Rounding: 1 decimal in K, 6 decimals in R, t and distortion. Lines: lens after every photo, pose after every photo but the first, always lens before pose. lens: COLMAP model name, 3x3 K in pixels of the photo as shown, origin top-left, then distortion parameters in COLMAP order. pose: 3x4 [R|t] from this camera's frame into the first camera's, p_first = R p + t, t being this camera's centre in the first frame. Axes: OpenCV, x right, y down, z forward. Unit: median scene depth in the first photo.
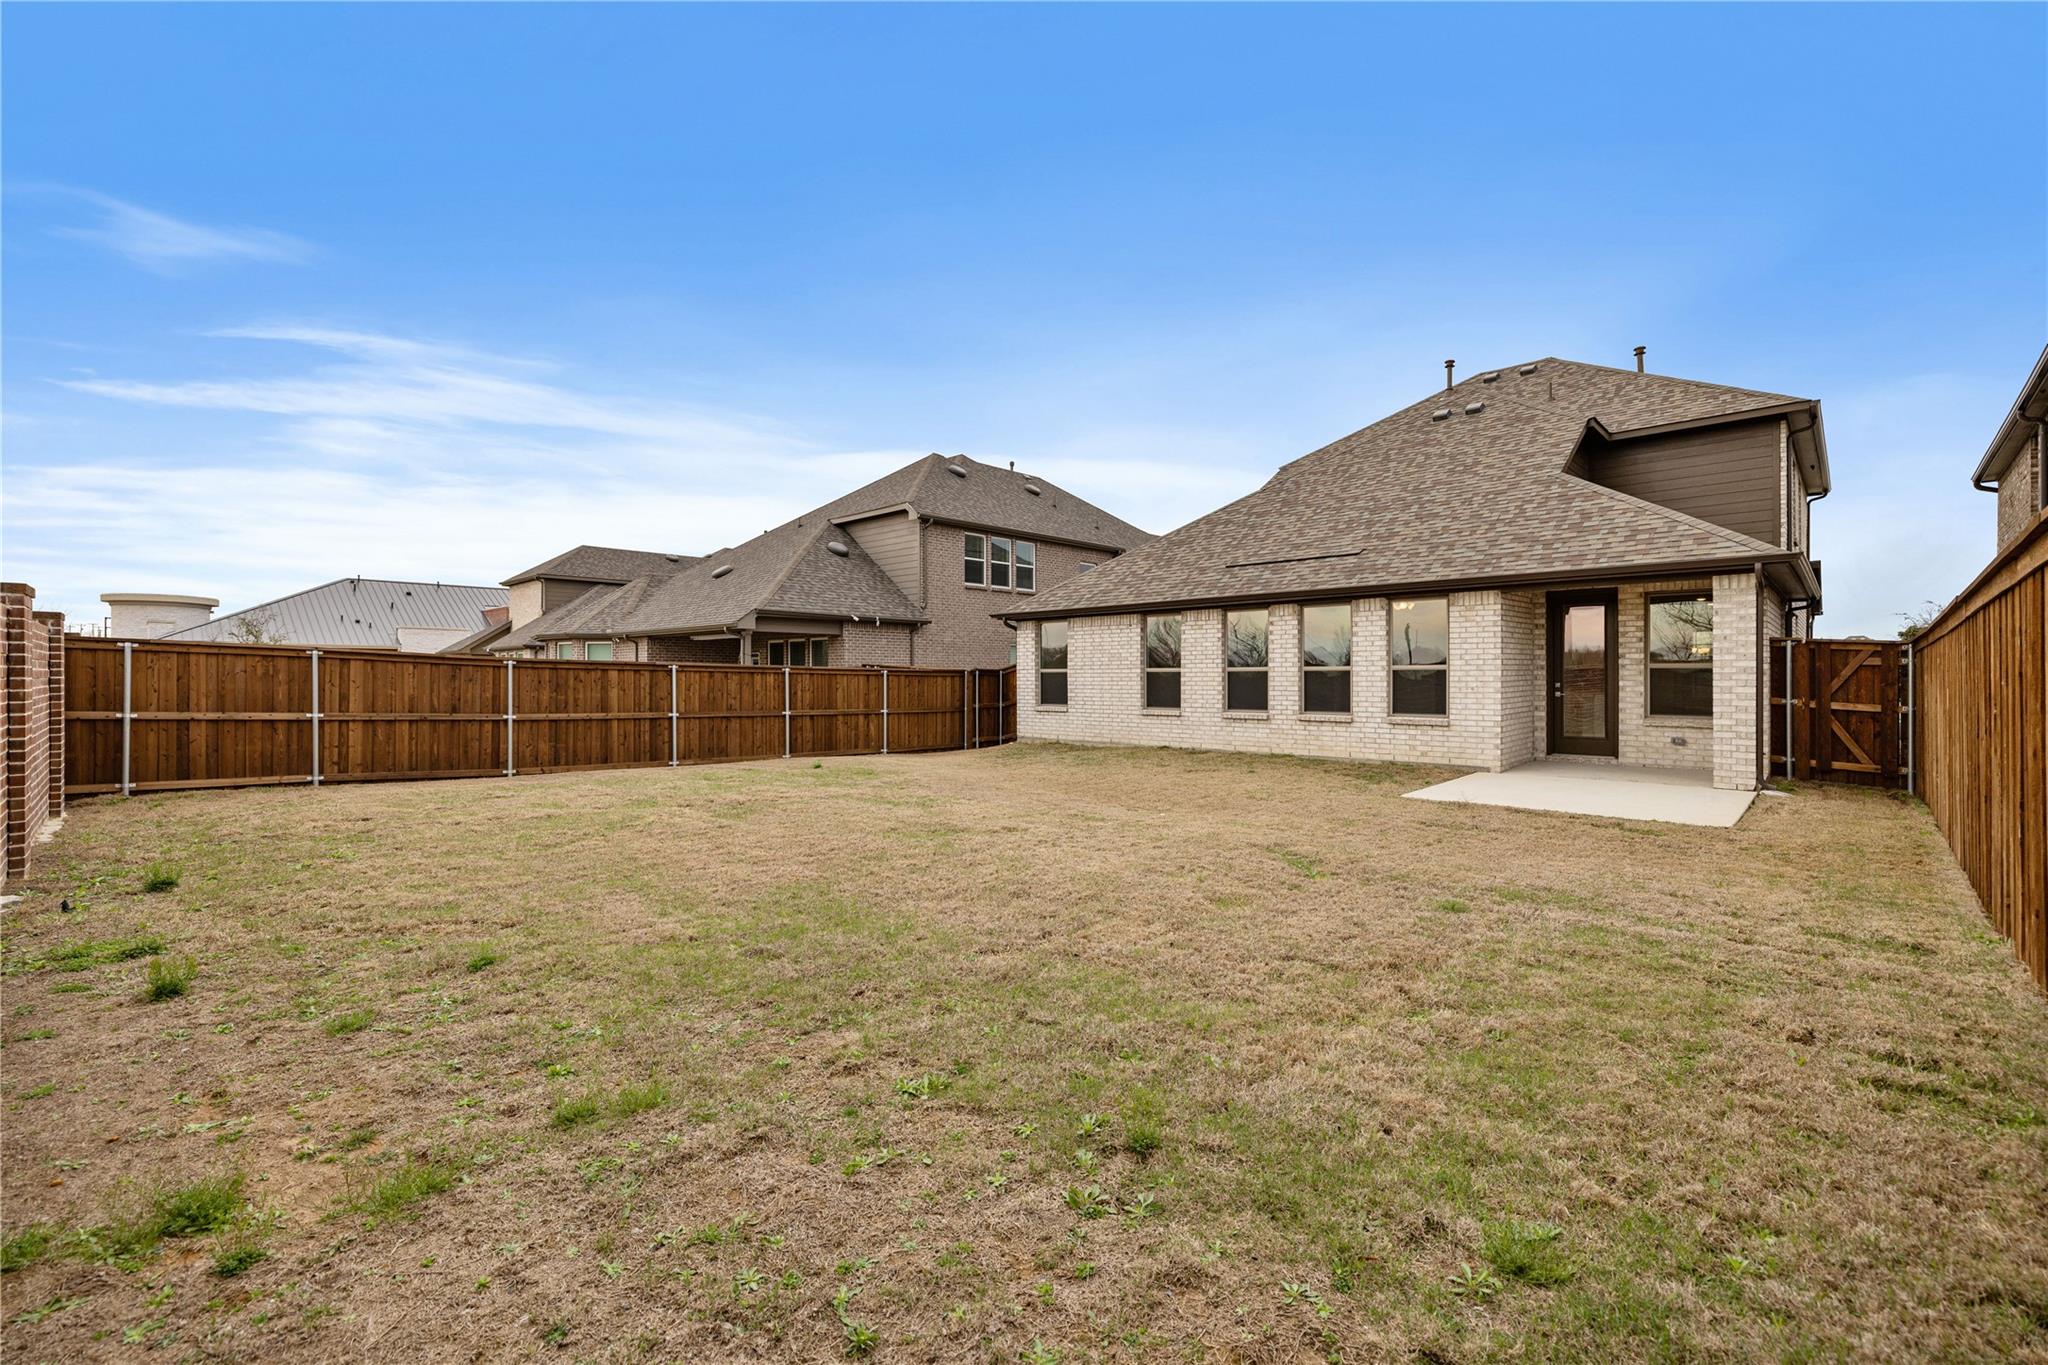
lens RADIAL K [[888.6, 0, 1017.4], [0, 888.6, 682.0], [0, 0, 1]] dist [0.002146, 0.000661]
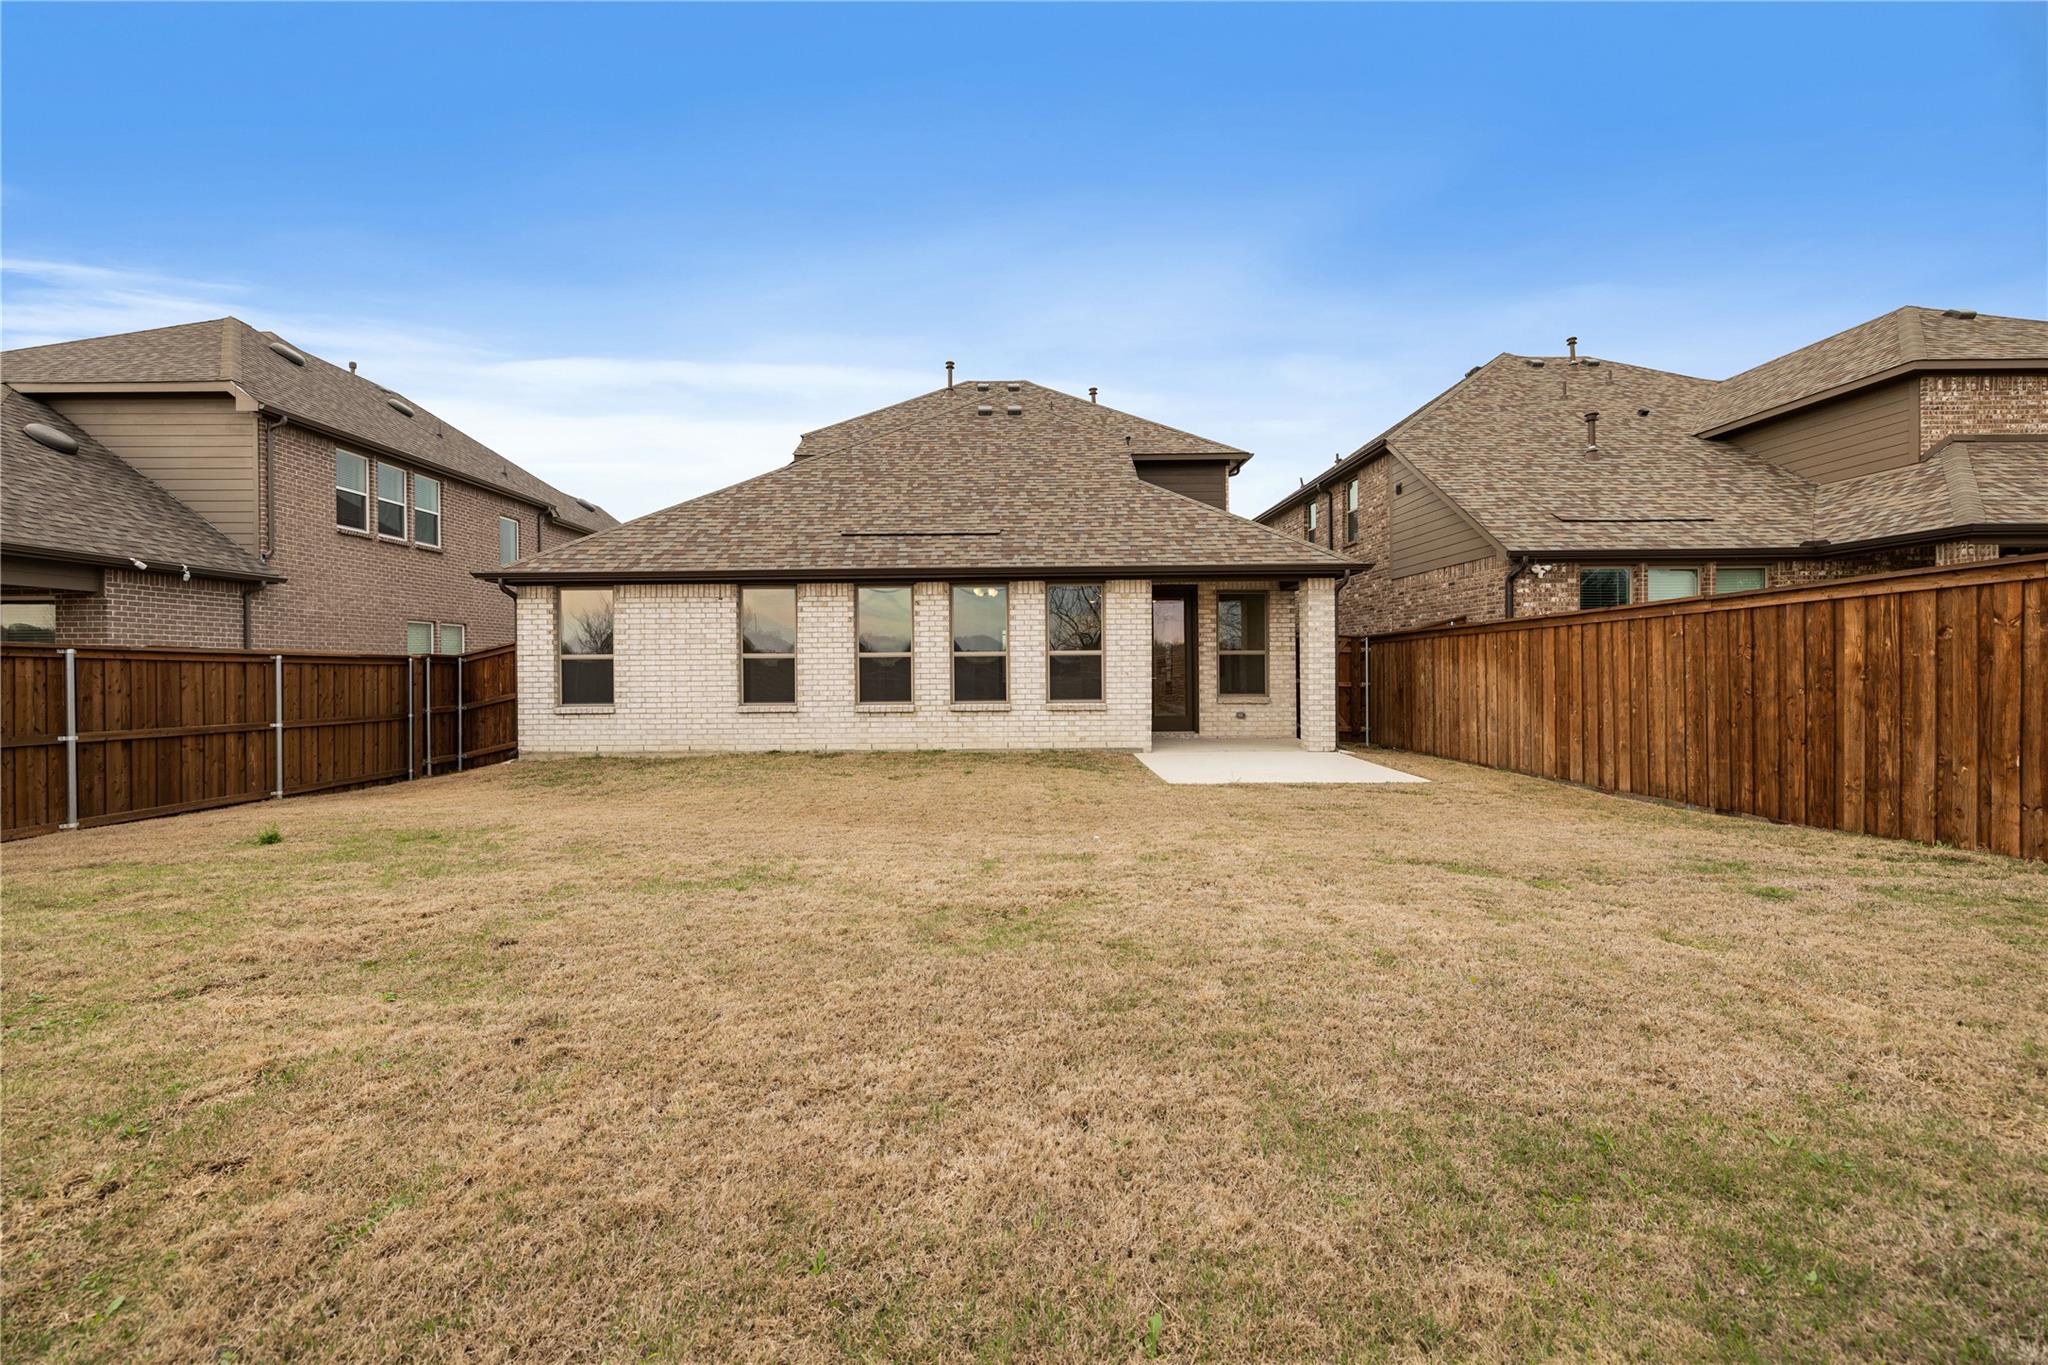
lens RADIAL K [[888.6, 0, 1040.6], [0, 888.6, 642.2], [0, 0, 1]] dist [0.002146, 0.000661]
pose [[0.712922, 0.013793, 0.701107, -0.206108], [0.010052, 0.999503, -0.029885, 0.000729], [-0.701171, 0.028353, 0.712429, 0.234981]]
